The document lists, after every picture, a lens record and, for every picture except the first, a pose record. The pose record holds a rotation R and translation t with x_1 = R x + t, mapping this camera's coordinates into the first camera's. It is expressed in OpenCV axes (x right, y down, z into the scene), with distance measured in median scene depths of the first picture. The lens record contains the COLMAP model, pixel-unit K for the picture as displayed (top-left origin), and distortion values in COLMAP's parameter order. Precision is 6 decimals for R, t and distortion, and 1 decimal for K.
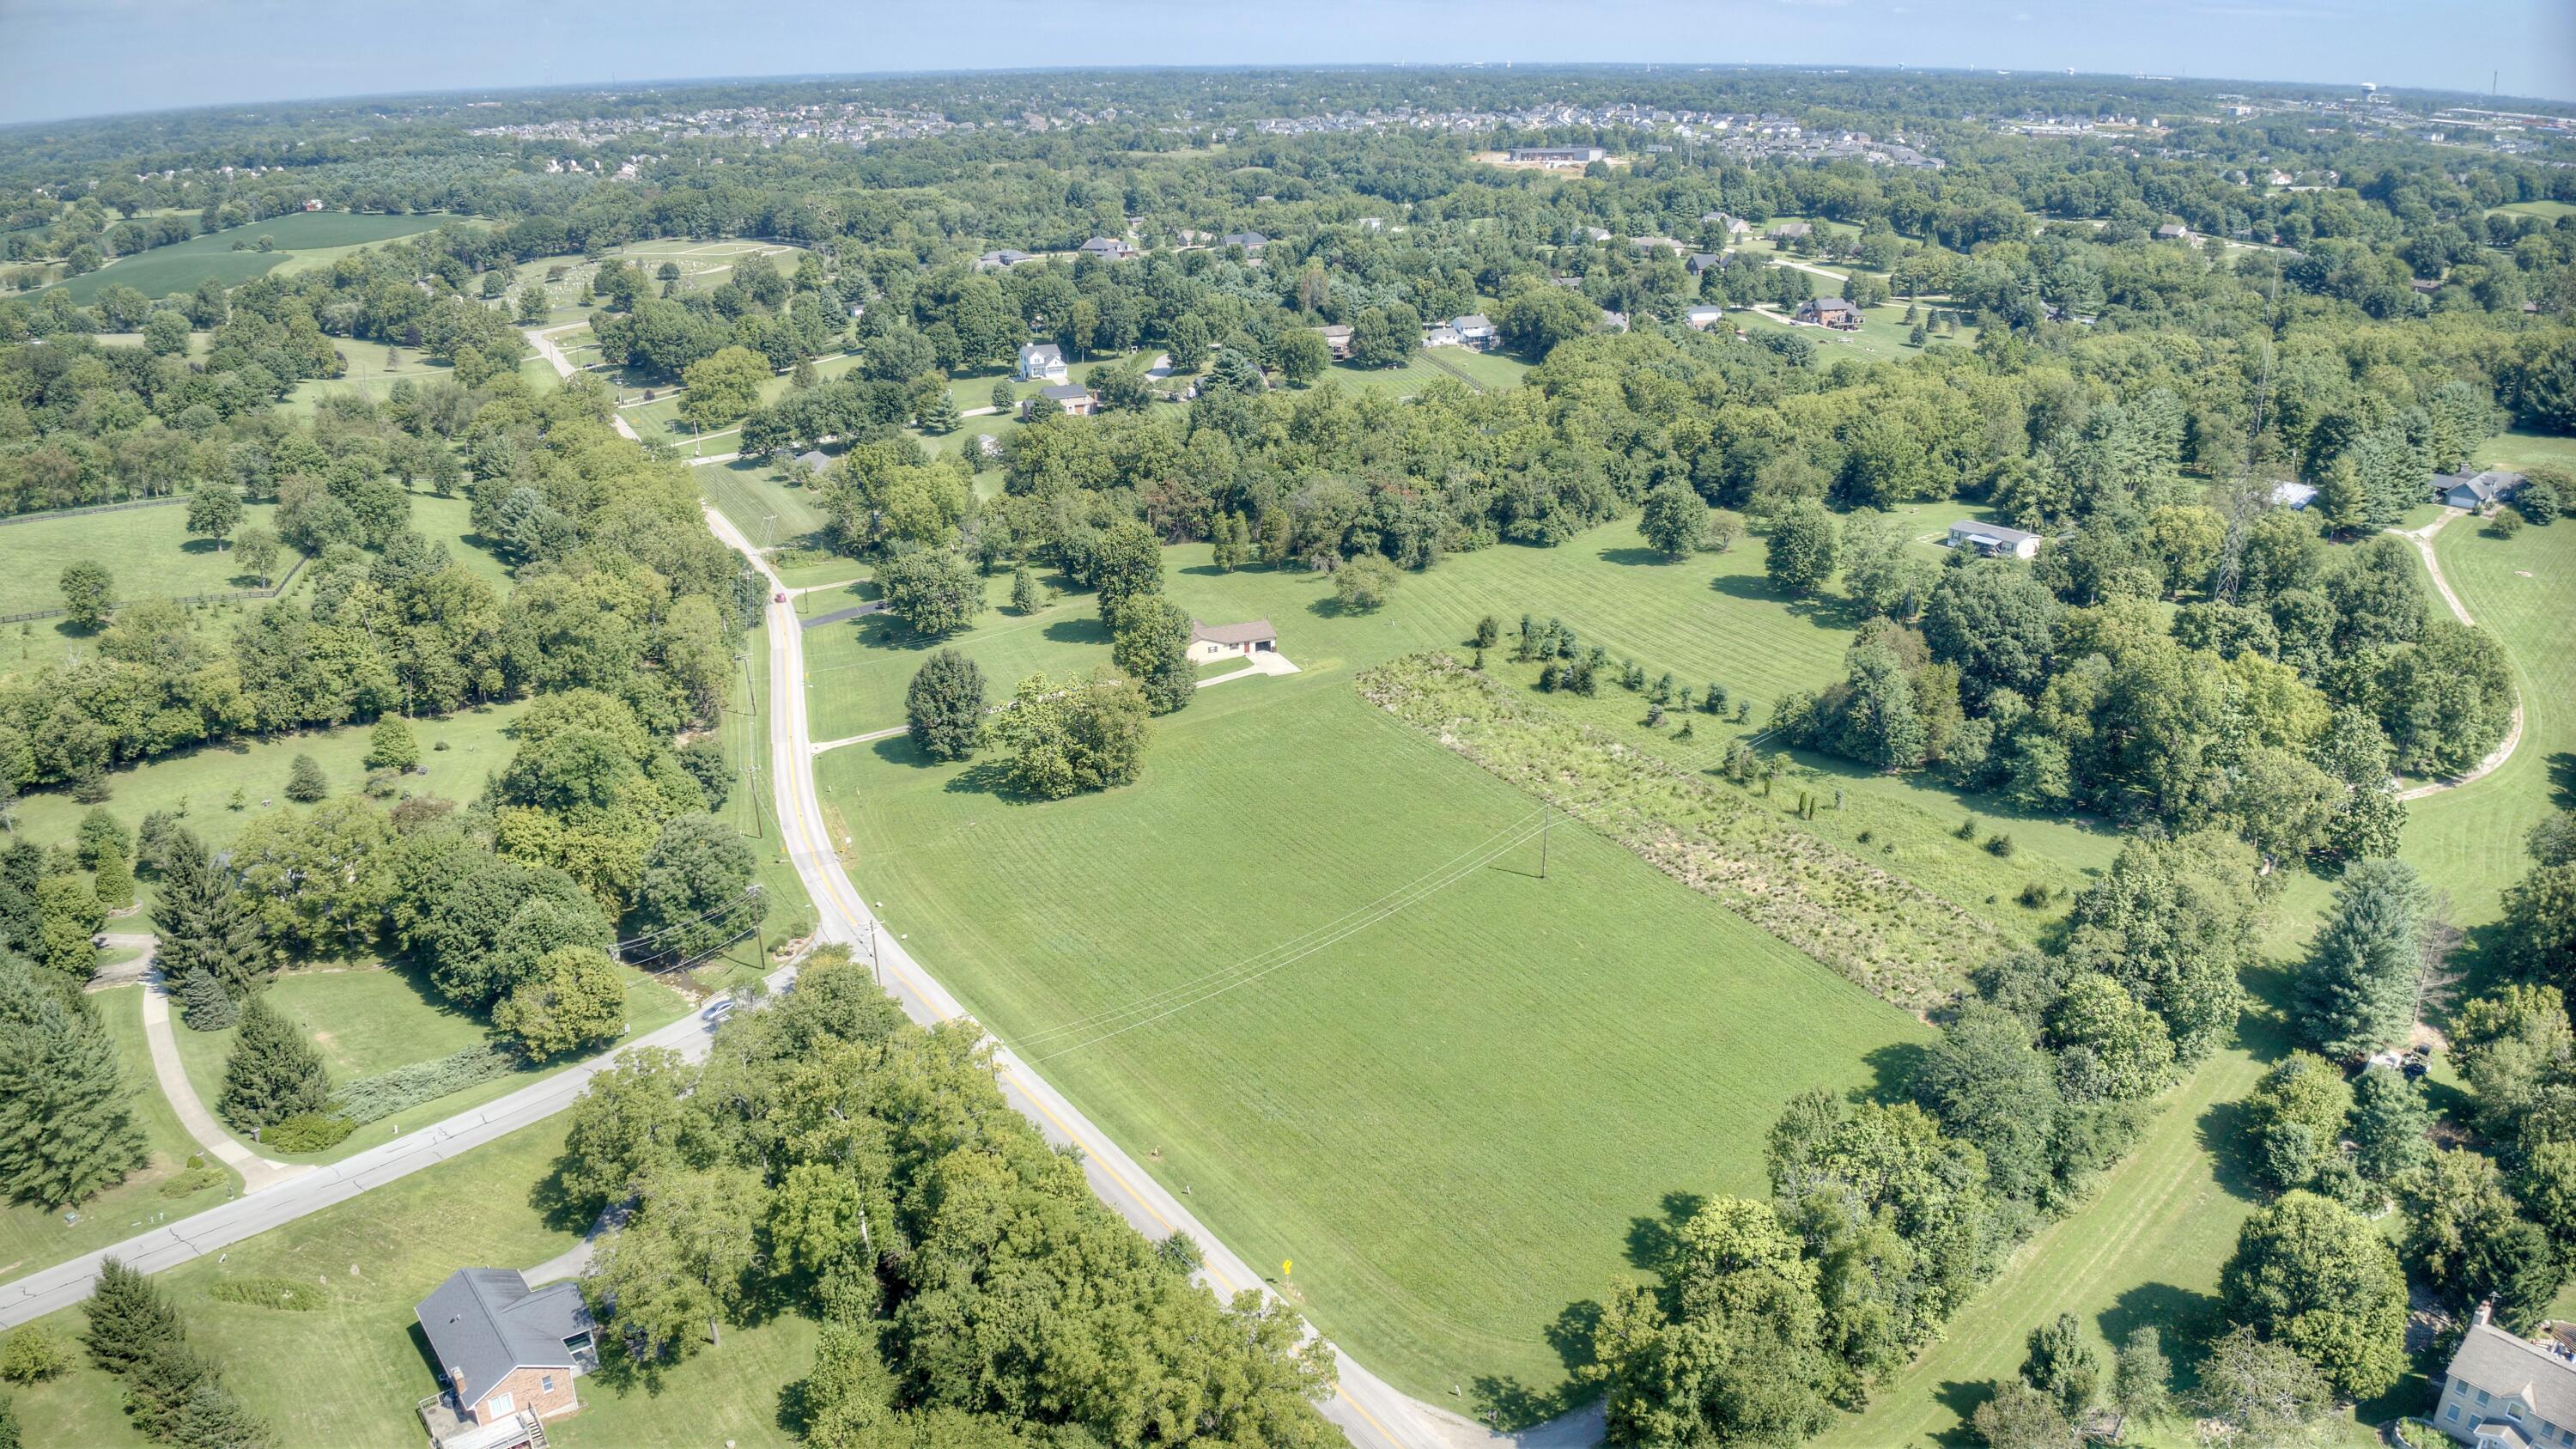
lens RADIAL K [[1818.2, 0, 1281.4], [0, 1818.2, 725.2], [0, 0, 1]] dist [-0.100948, -0.018842]
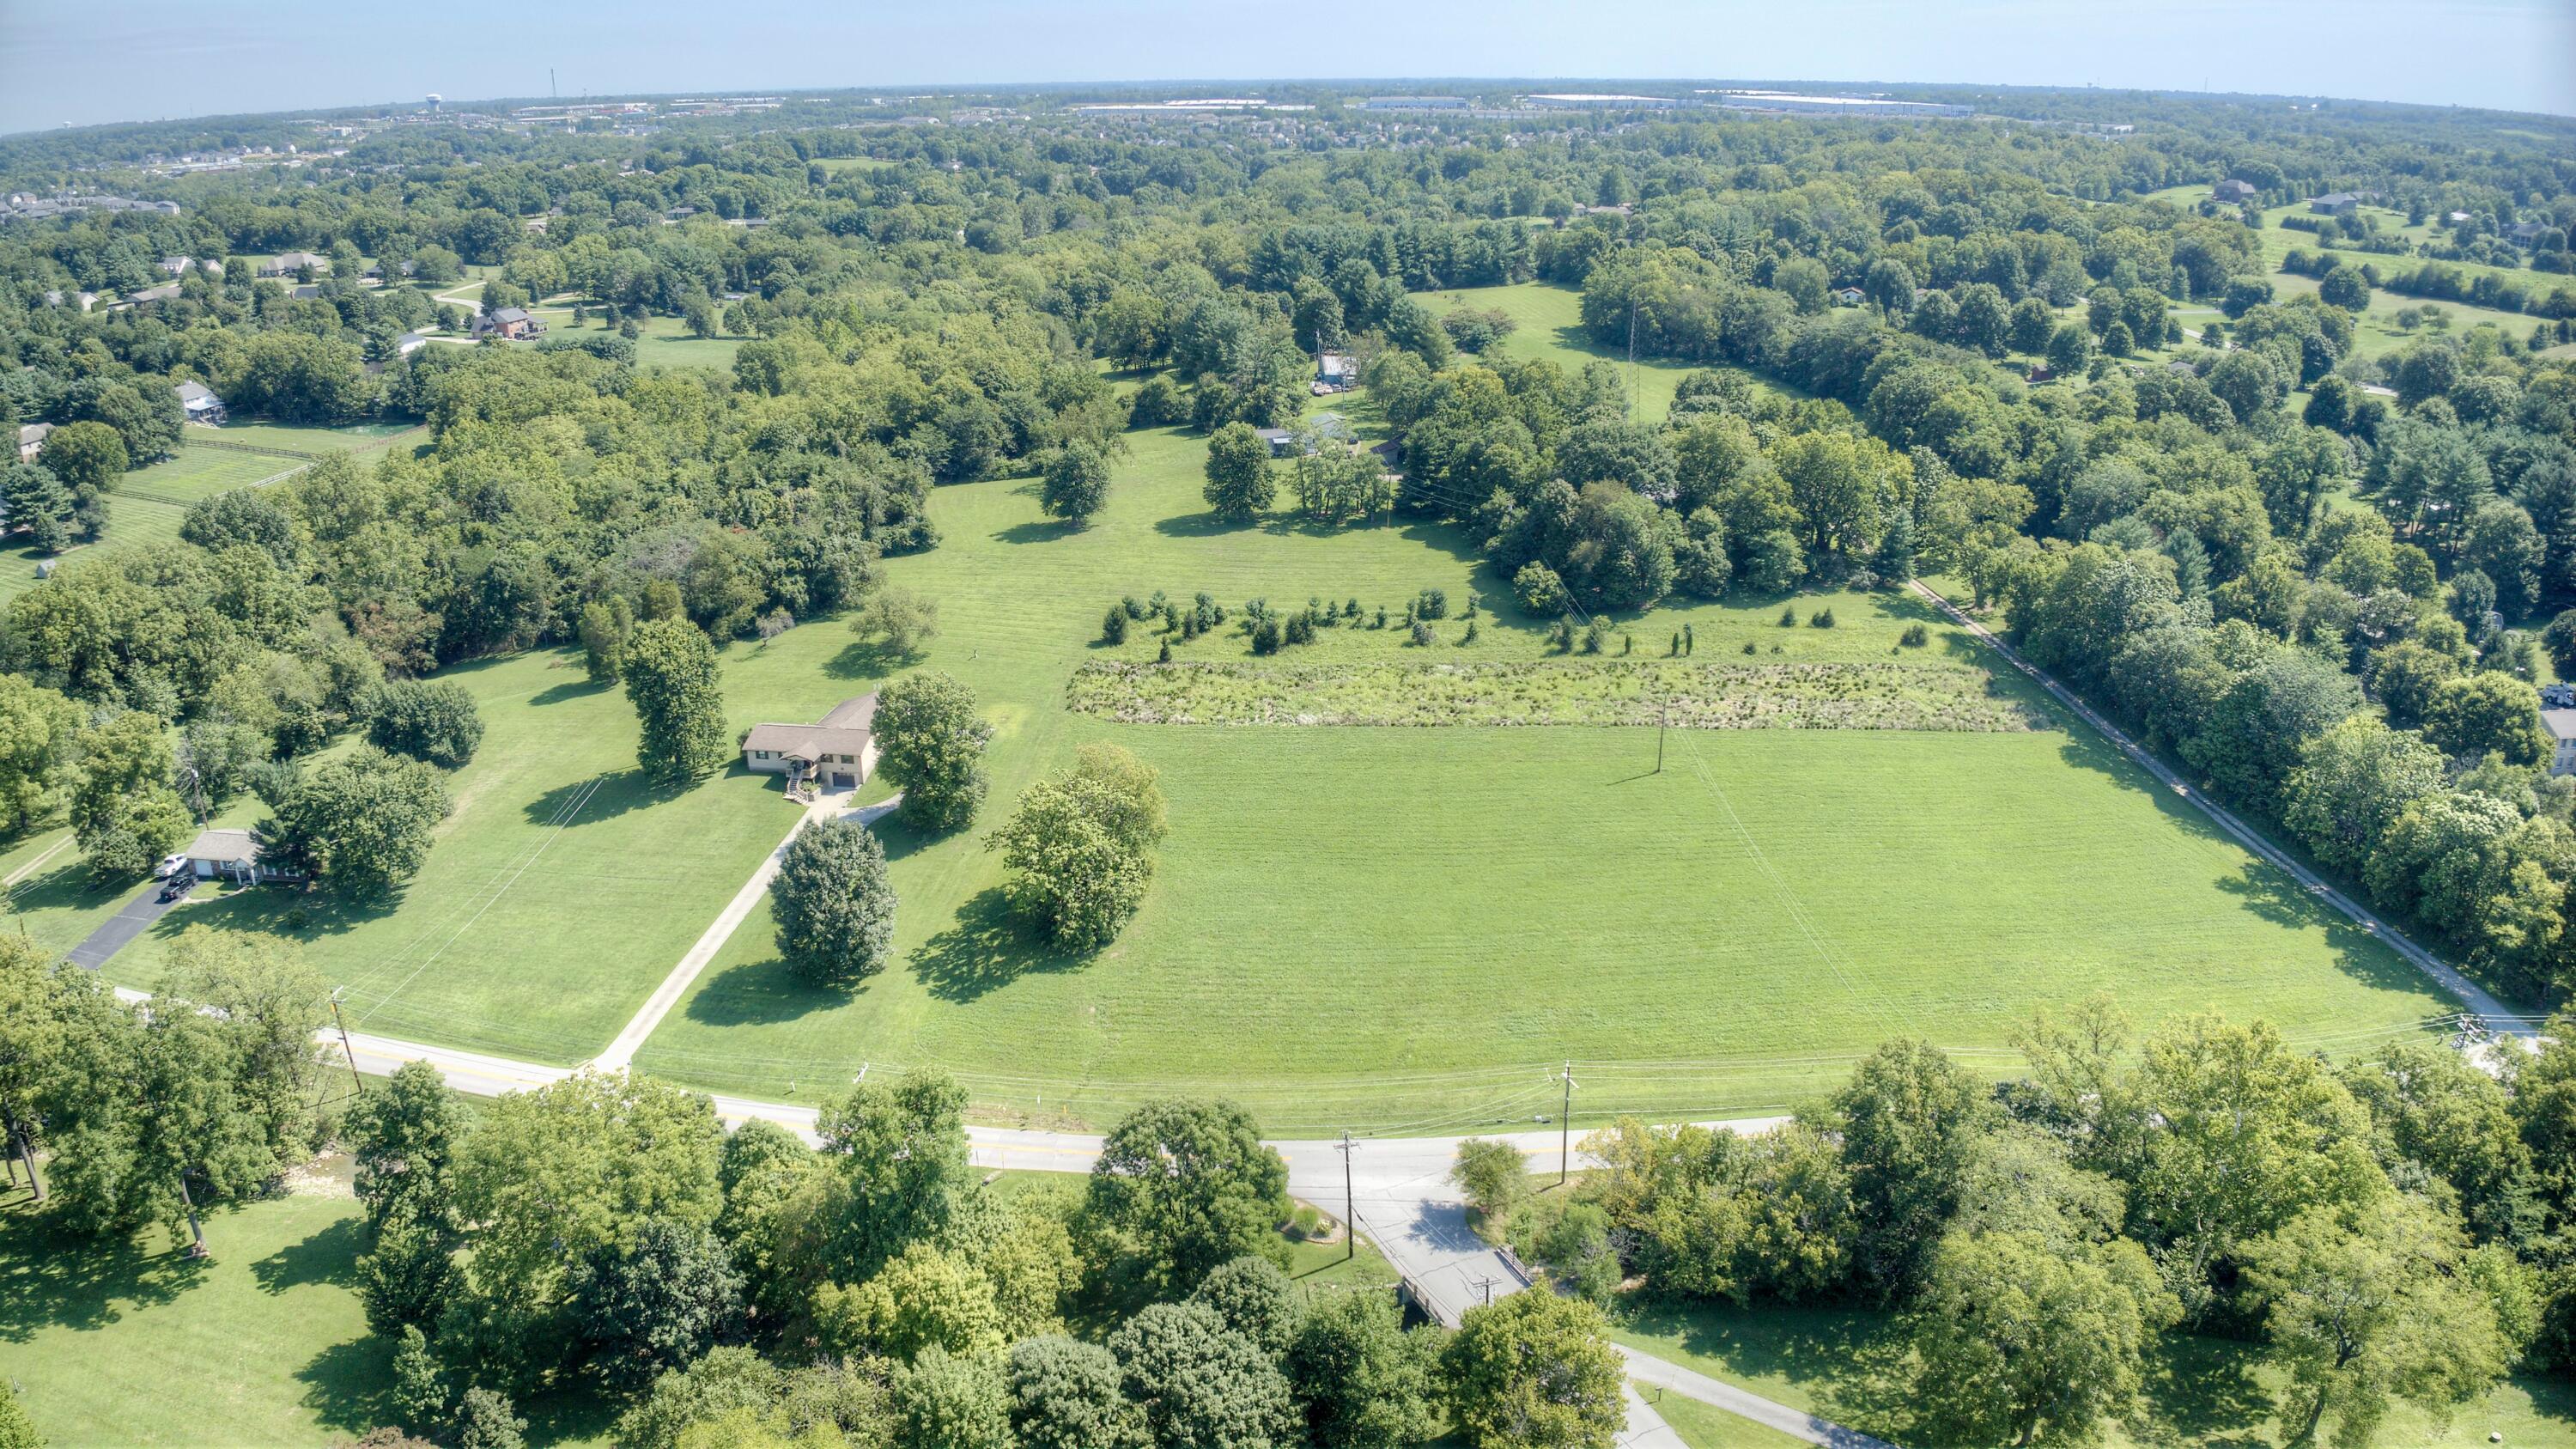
lens RADIAL K [[1818.2, 0, 1295.0], [0, 1818.2, 721.0], [0, 0, 1]] dist [-0.100948, -0.018842]
pose [[0.516380, -0.286075, 0.807163, -0.542359], [0.301867, 0.942858, 0.141049, -0.101925], [-0.801391, 0.170821, 0.573230, 0.433287]]
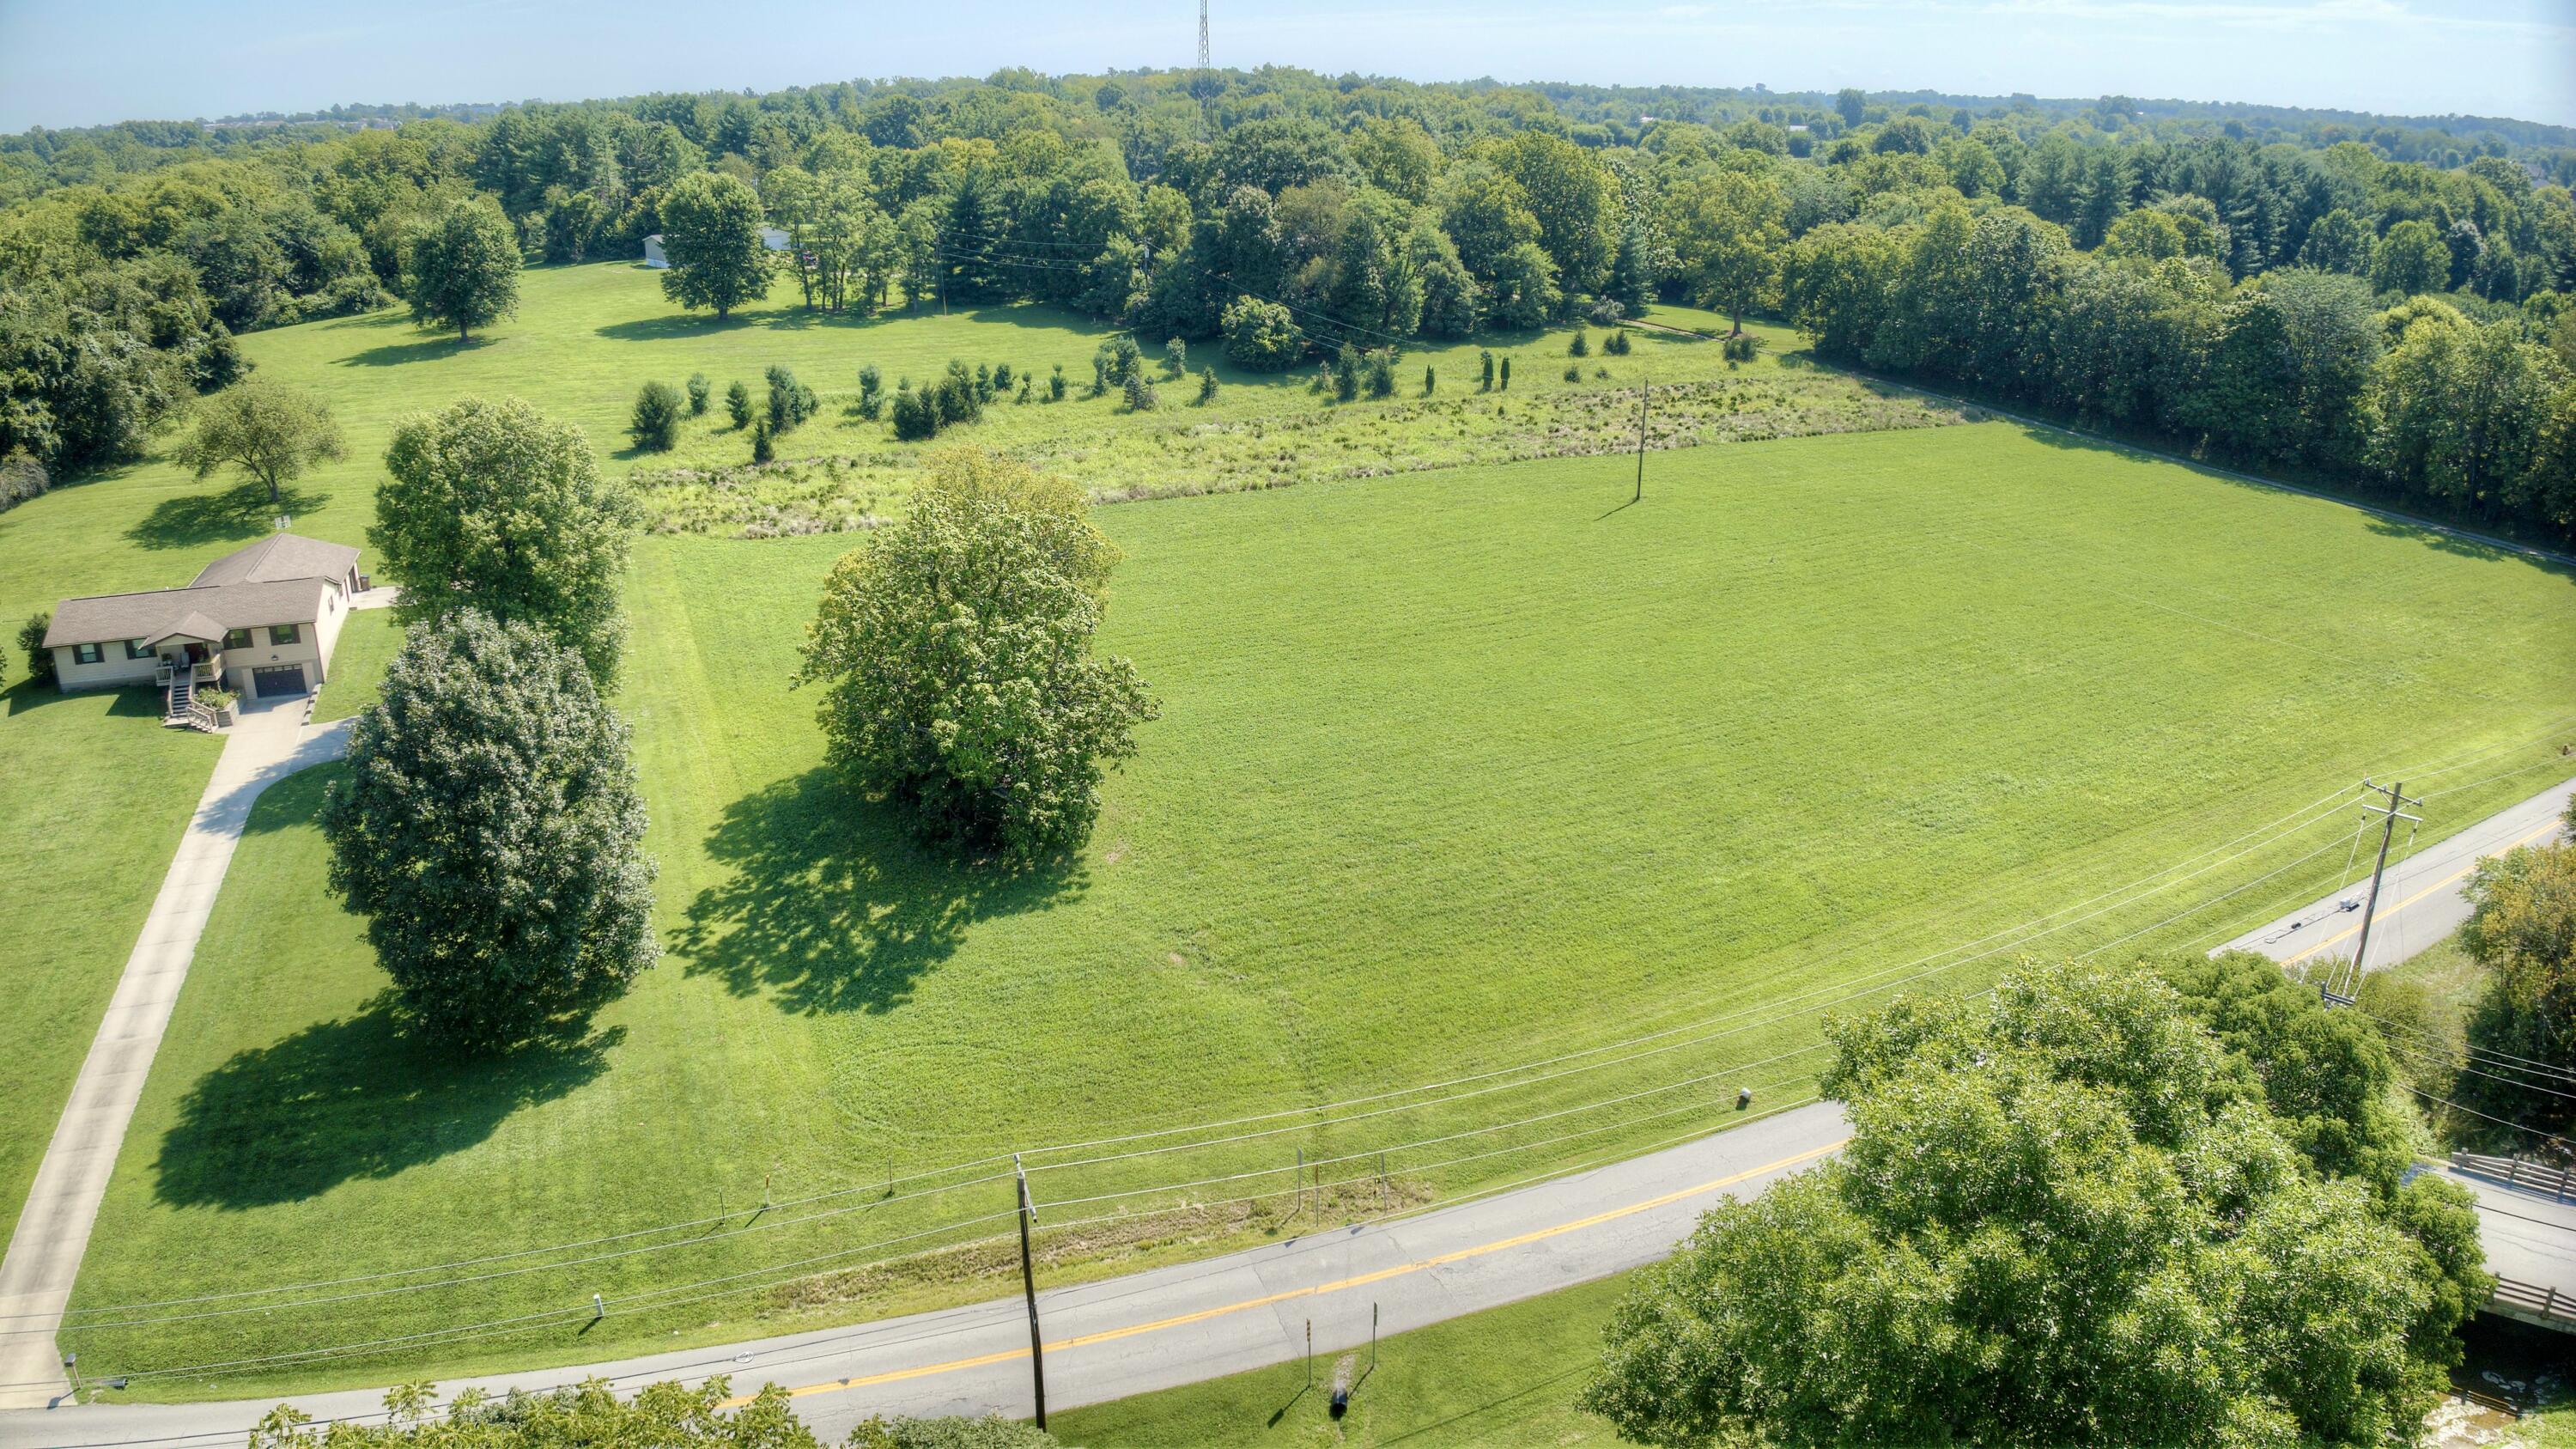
lens RADIAL K [[1818.2, 0, 1296.3], [0, 1818.2, 708.4], [0, 0, 1]] dist [-0.100948, -0.018842]
pose [[0.055578, -0.308954, 0.949452, -0.372972], [0.349523, 0.896773, 0.271352, -0.050640], [-0.935278, 0.316774, 0.157827, 0.759553]]
